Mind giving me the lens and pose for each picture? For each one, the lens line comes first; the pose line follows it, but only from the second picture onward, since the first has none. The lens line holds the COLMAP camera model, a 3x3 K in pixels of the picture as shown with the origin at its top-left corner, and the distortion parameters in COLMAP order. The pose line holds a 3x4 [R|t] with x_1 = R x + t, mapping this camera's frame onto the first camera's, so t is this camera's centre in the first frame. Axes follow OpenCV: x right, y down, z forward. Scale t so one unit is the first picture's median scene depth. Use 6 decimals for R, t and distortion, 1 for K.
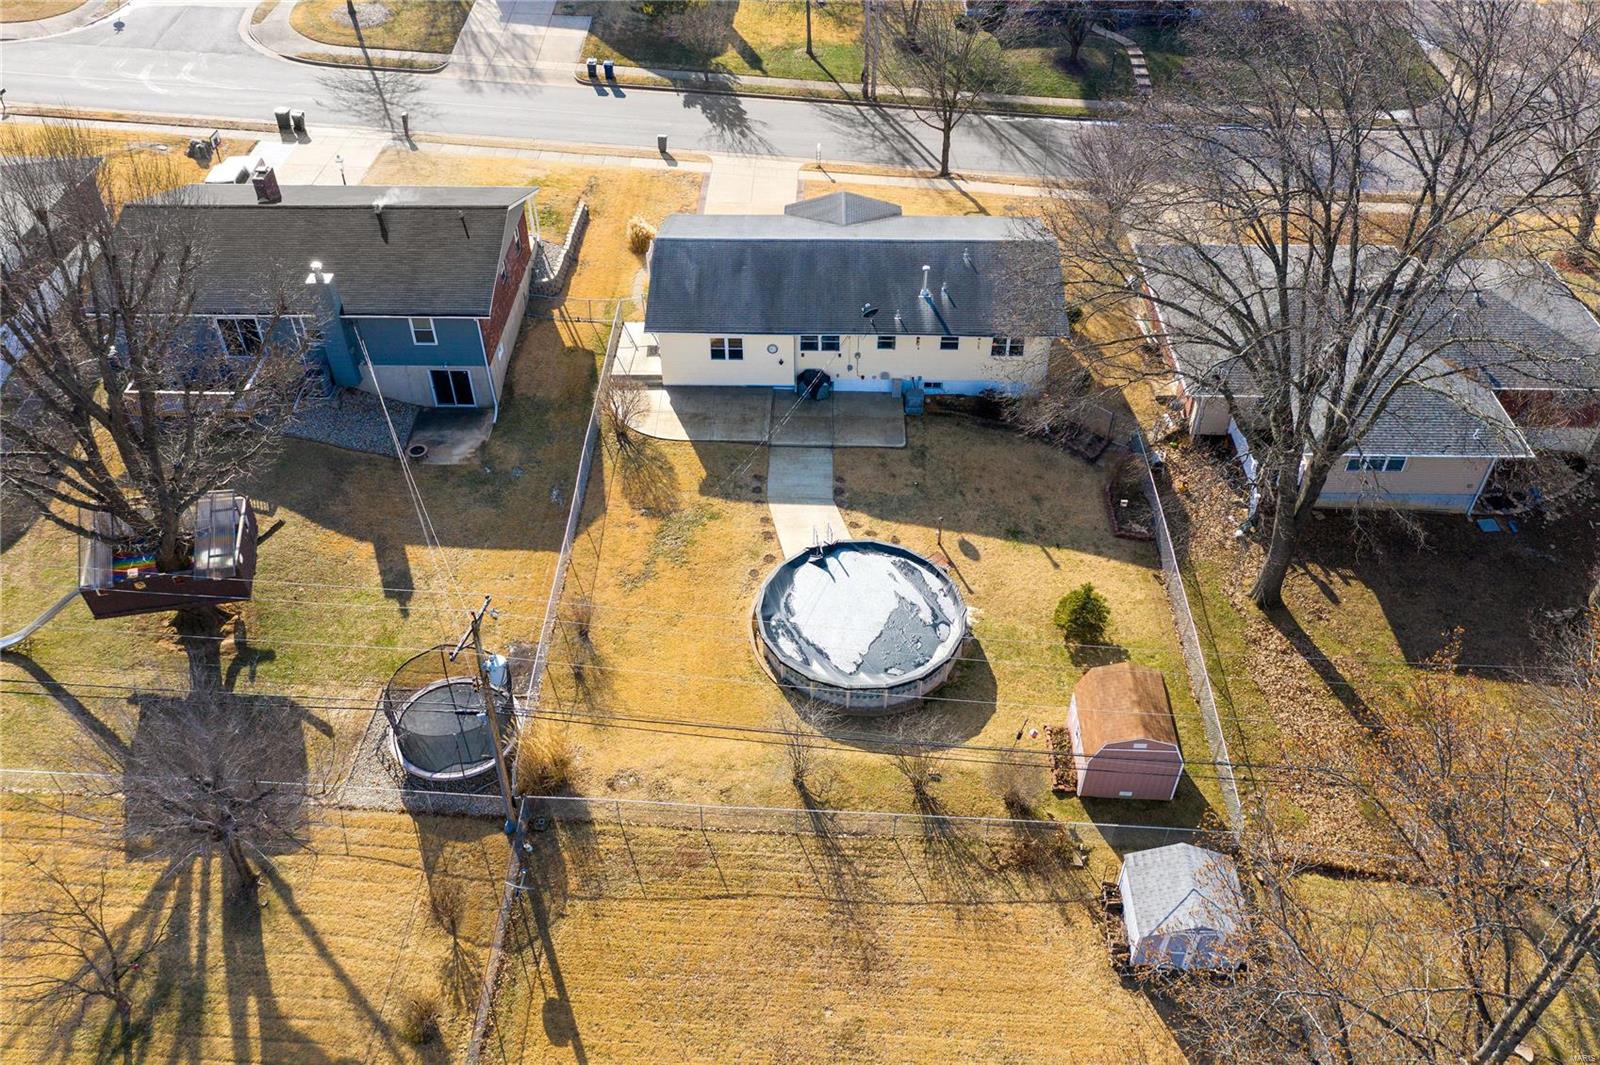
lens RADIAL K [[1270.1, 0, 800.0], [0, 1270.1, 532.5], [0, 0, 1]] dist [-0.000115, 0.002430]
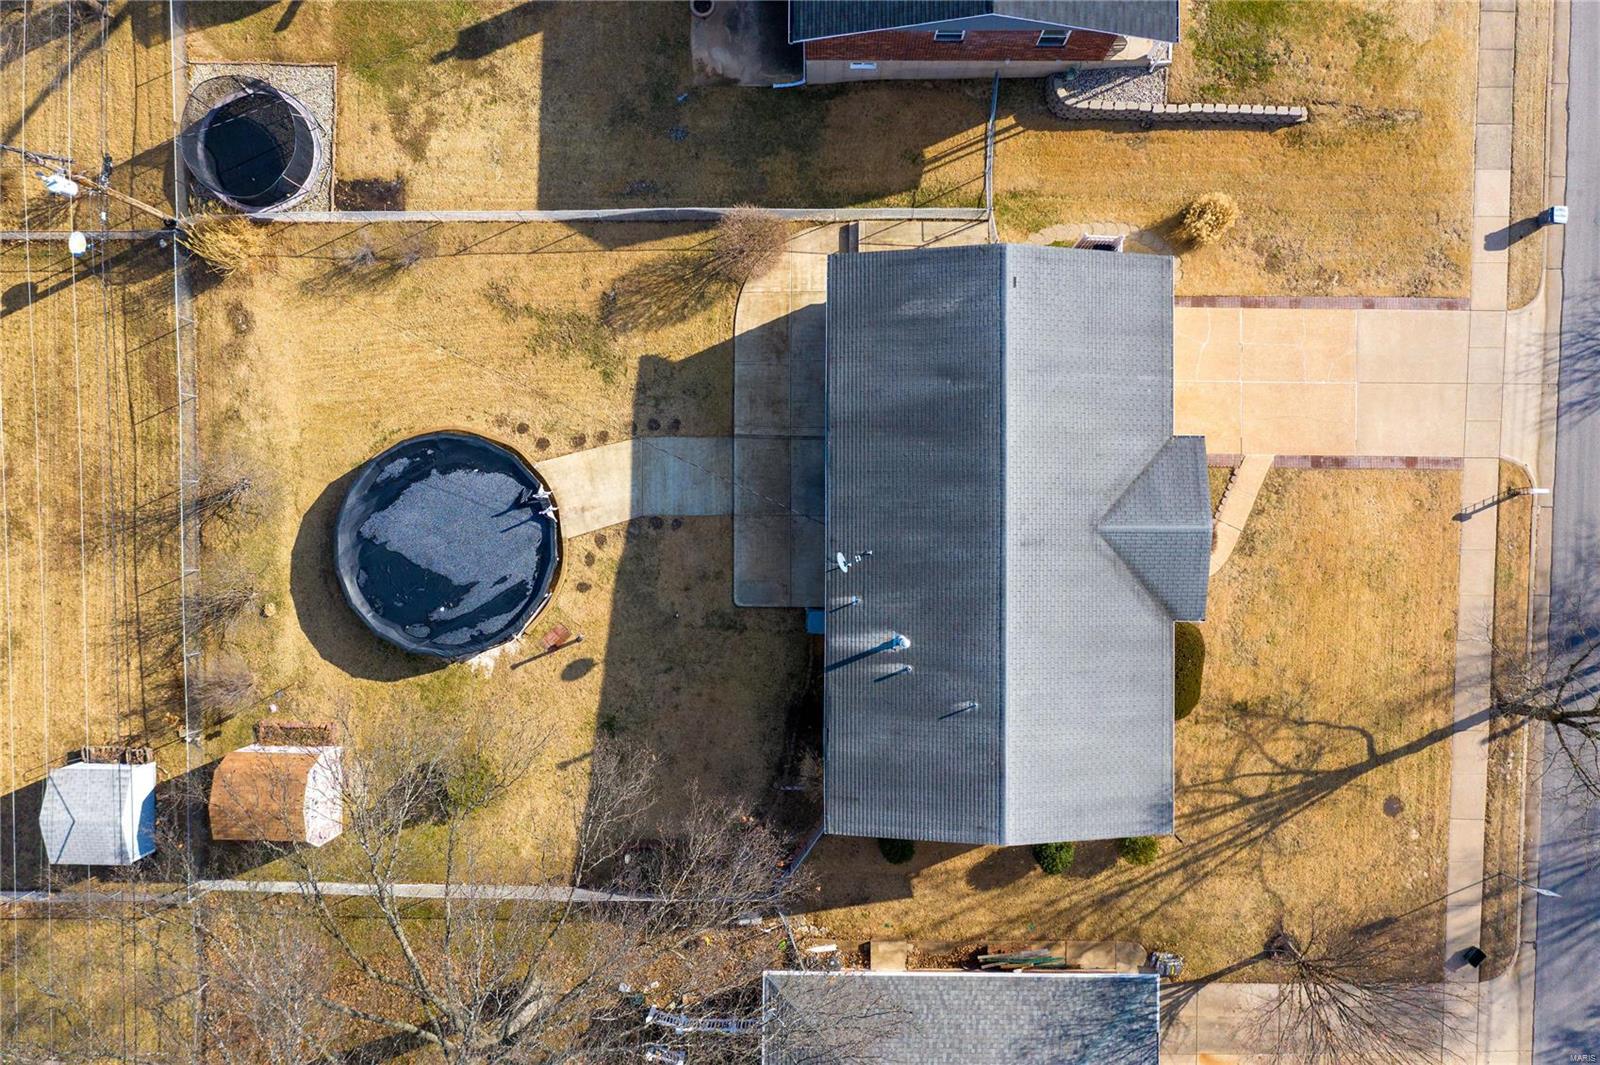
lens RADIAL K [[1245.2, 0, 800.0], [0, 1245.2, 532.5], [0, 0, 1]] dist [-0.006637, 0.008540]
pose [[0.017312, 0.999835, -0.005413, 0.044835], [-0.650502, 0.015375, 0.759349, -0.743604], [0.759307, -0.009625, 0.650661, 0.555275]]
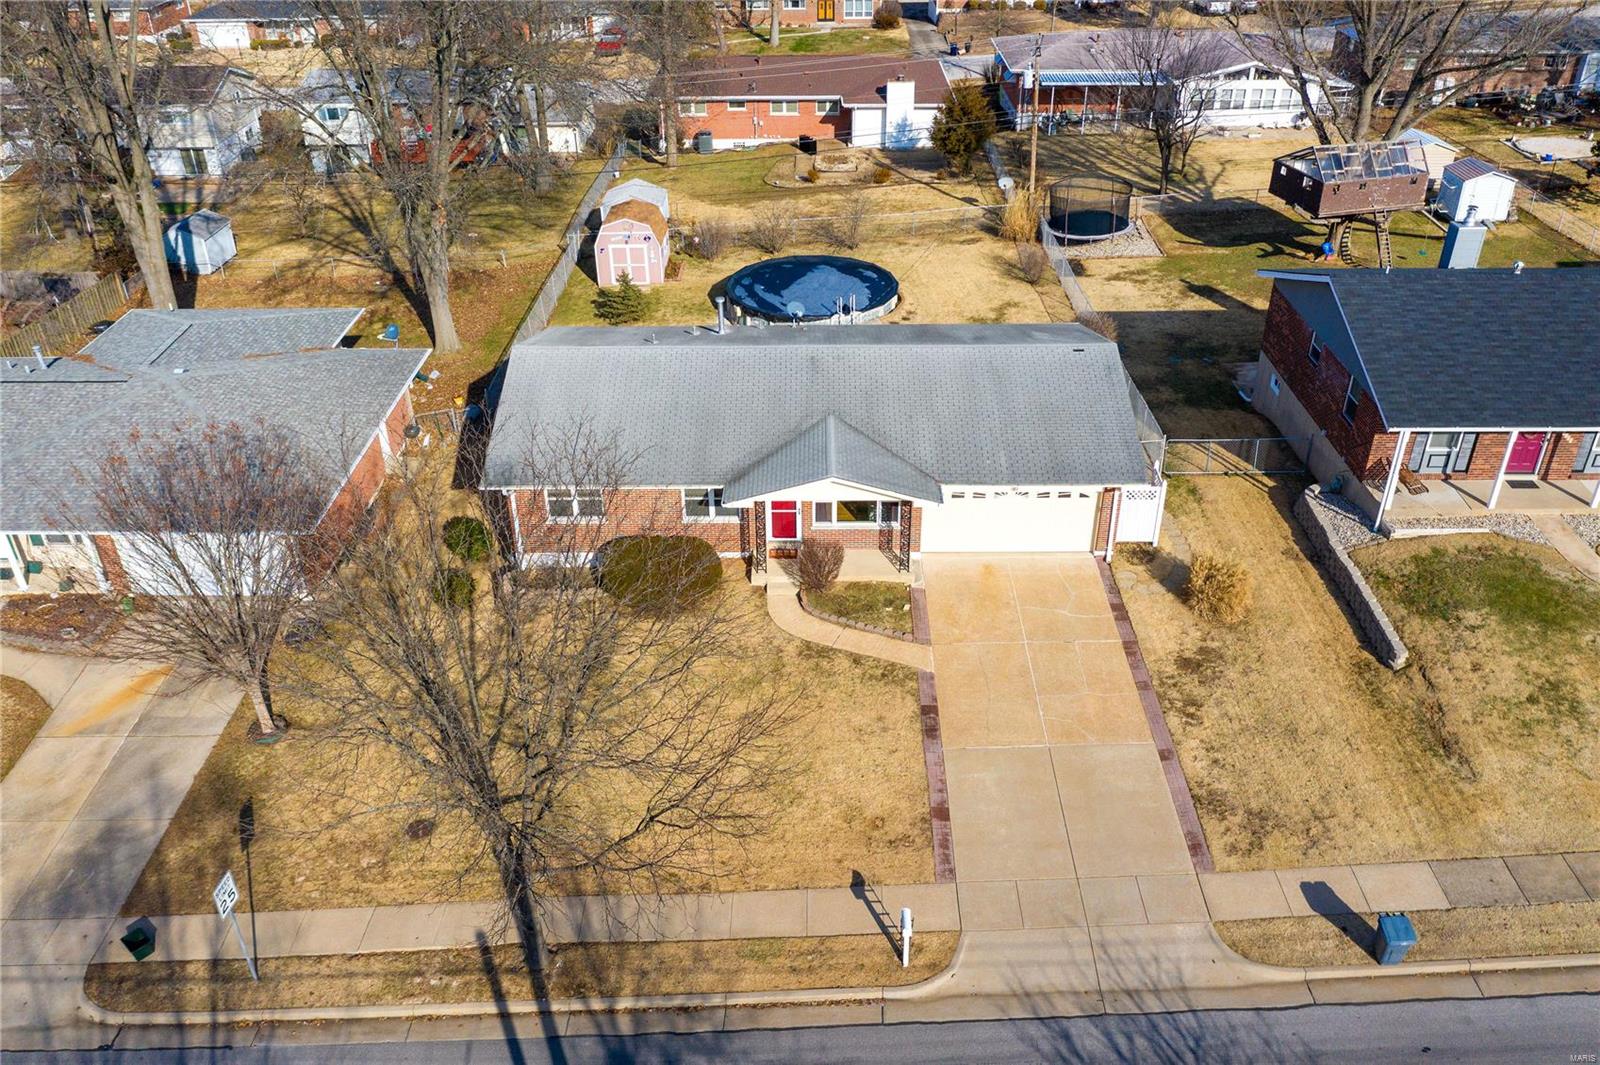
lens RADIAL K [[1245.2, 0, 800.0], [0, 1245.2, 532.5], [0, 0, 1]] dist [-0.006637, 0.008540]
pose [[-0.999819, 0.018716, -0.003515, 0.061160], [0.002000, 0.286784, 0.957993, -0.933119], [0.018938, 0.957812, -0.286769, 1.445542]]
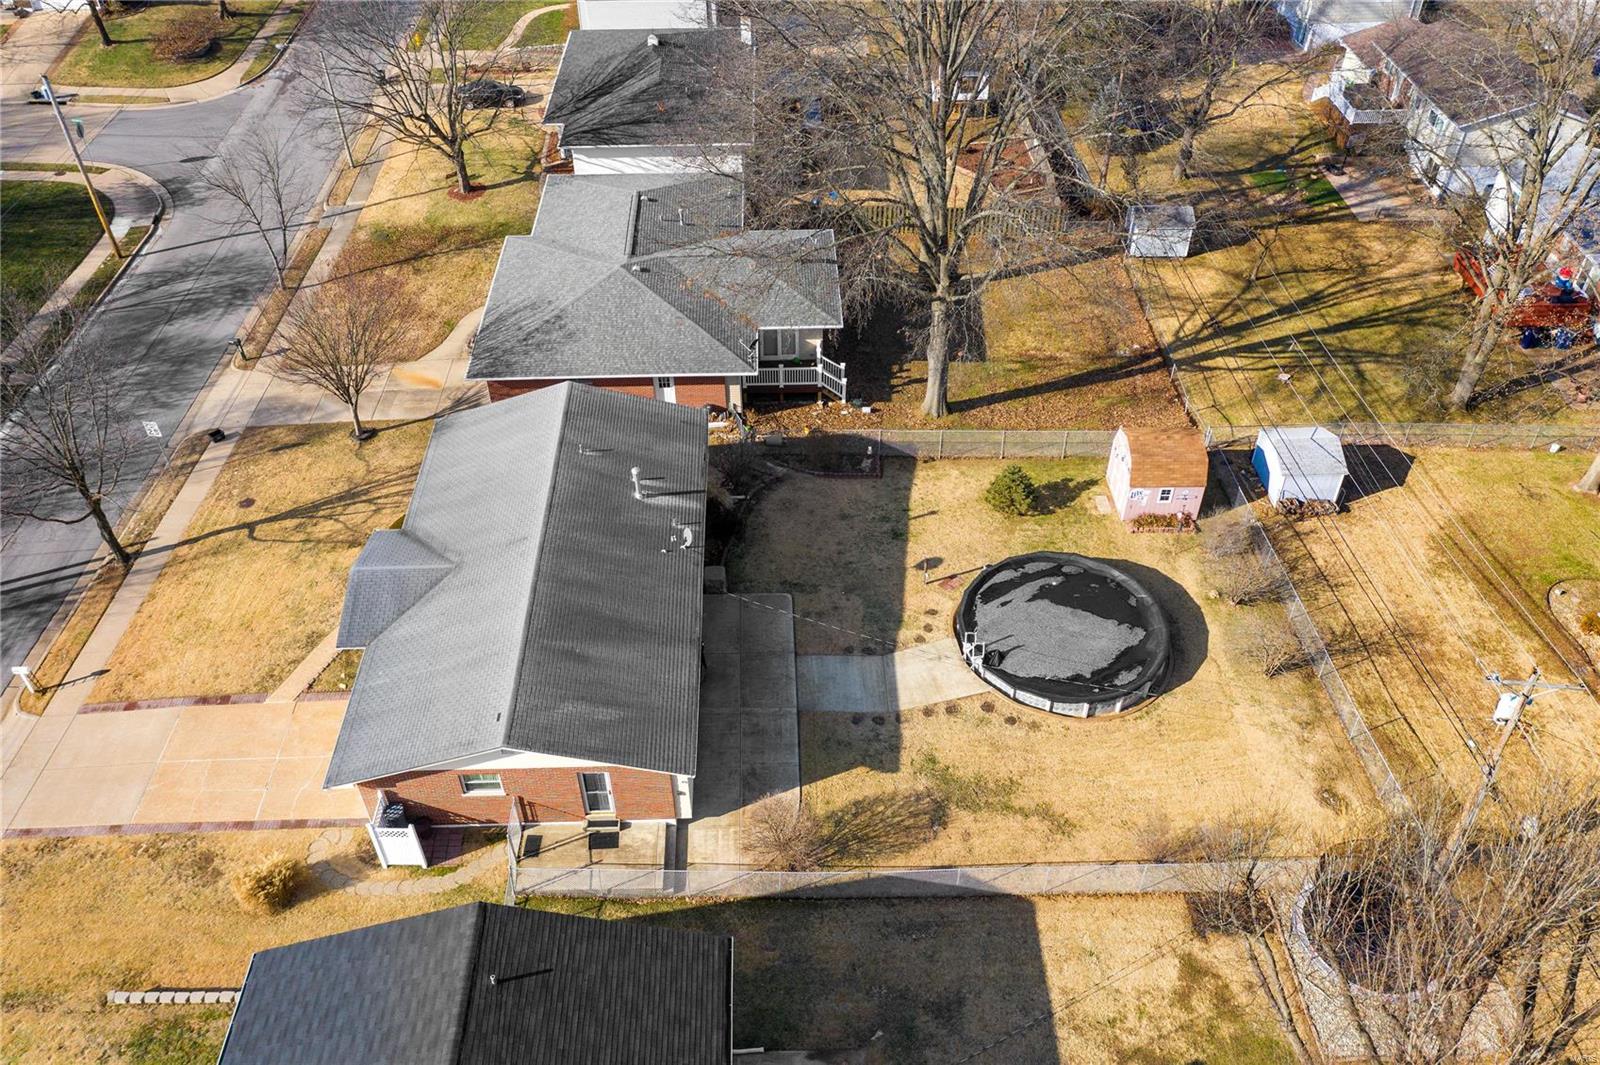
lens RADIAL K [[1245.2, 0, 800.0], [0, 1245.2, 532.5], [0, 0, 1]] dist [-0.006637, 0.008540]
pose [[-0.055442, -0.660189, 0.749050, -0.582234], [0.664632, 0.535444, 0.521118, -0.580286], [-0.745111, 0.526735, 0.409097, 0.658826]]
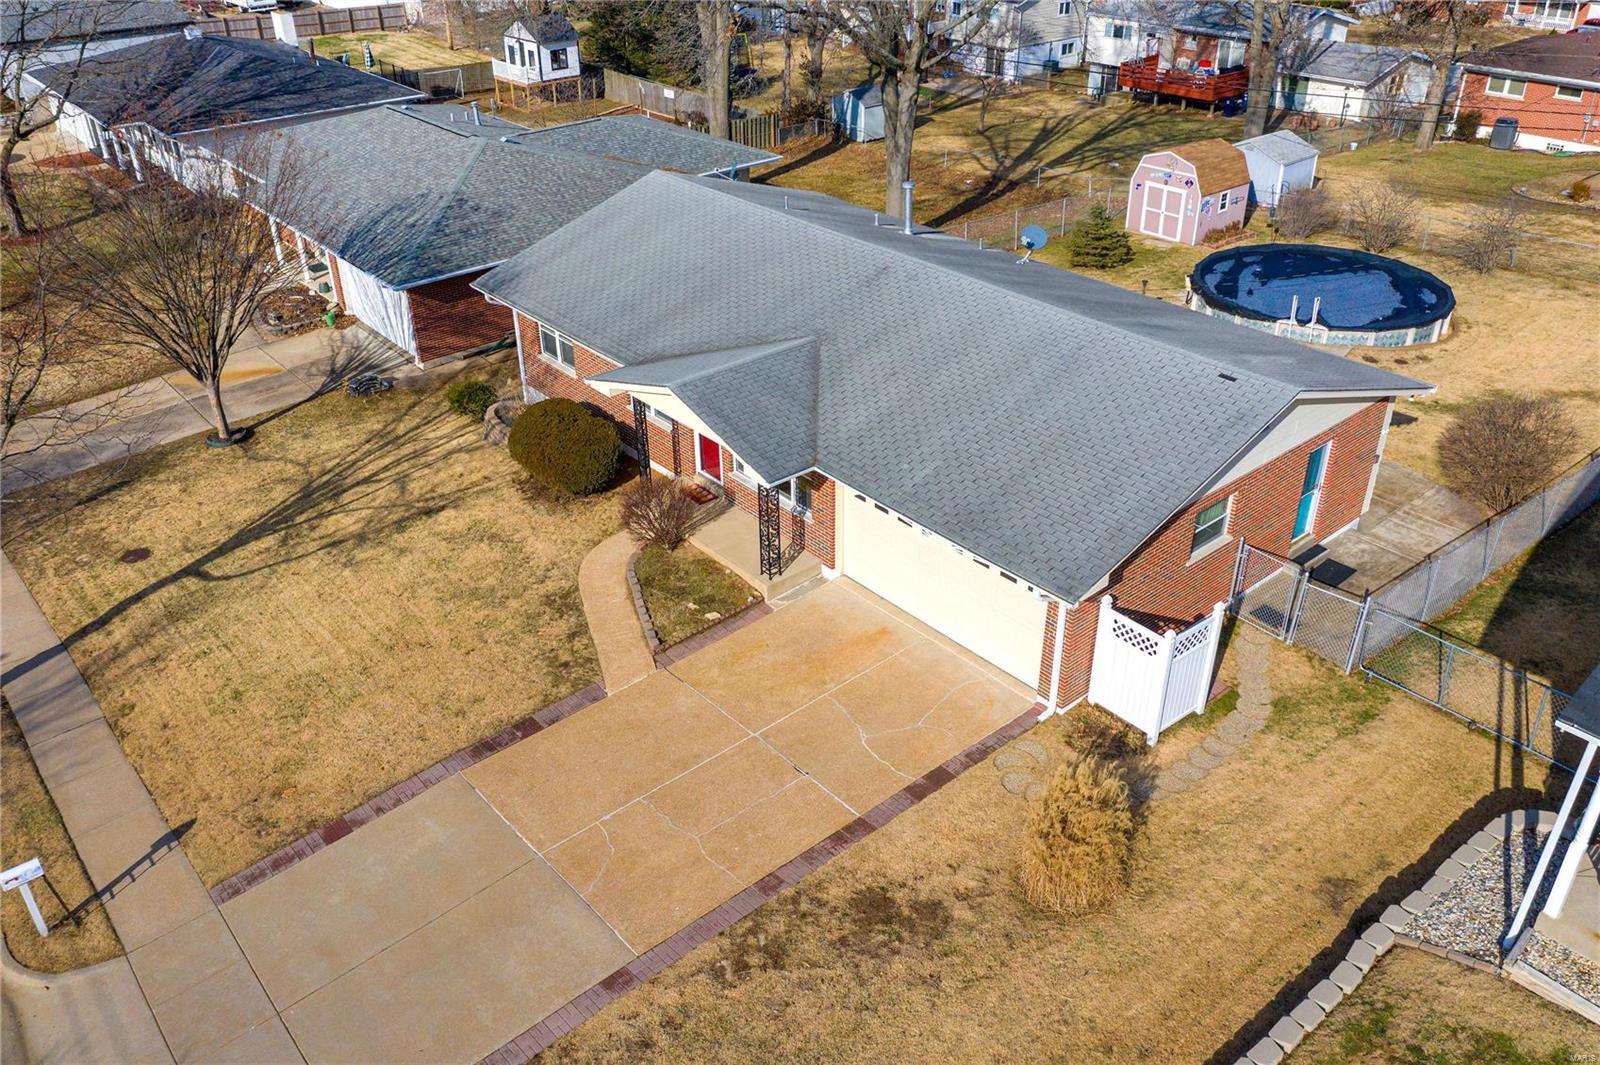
lens RADIAL K [[1243.2, 0, 808.5], [0, 1243.2, 536.6], [0, 0, 1]] dist [-0.013778, 0.005063]
pose [[-0.667693, -0.375982, 0.642514, -0.295390], [0.502252, 0.409544, 0.761588, -0.622570], [-0.549481, 0.831211, -0.084612, 1.290591]]
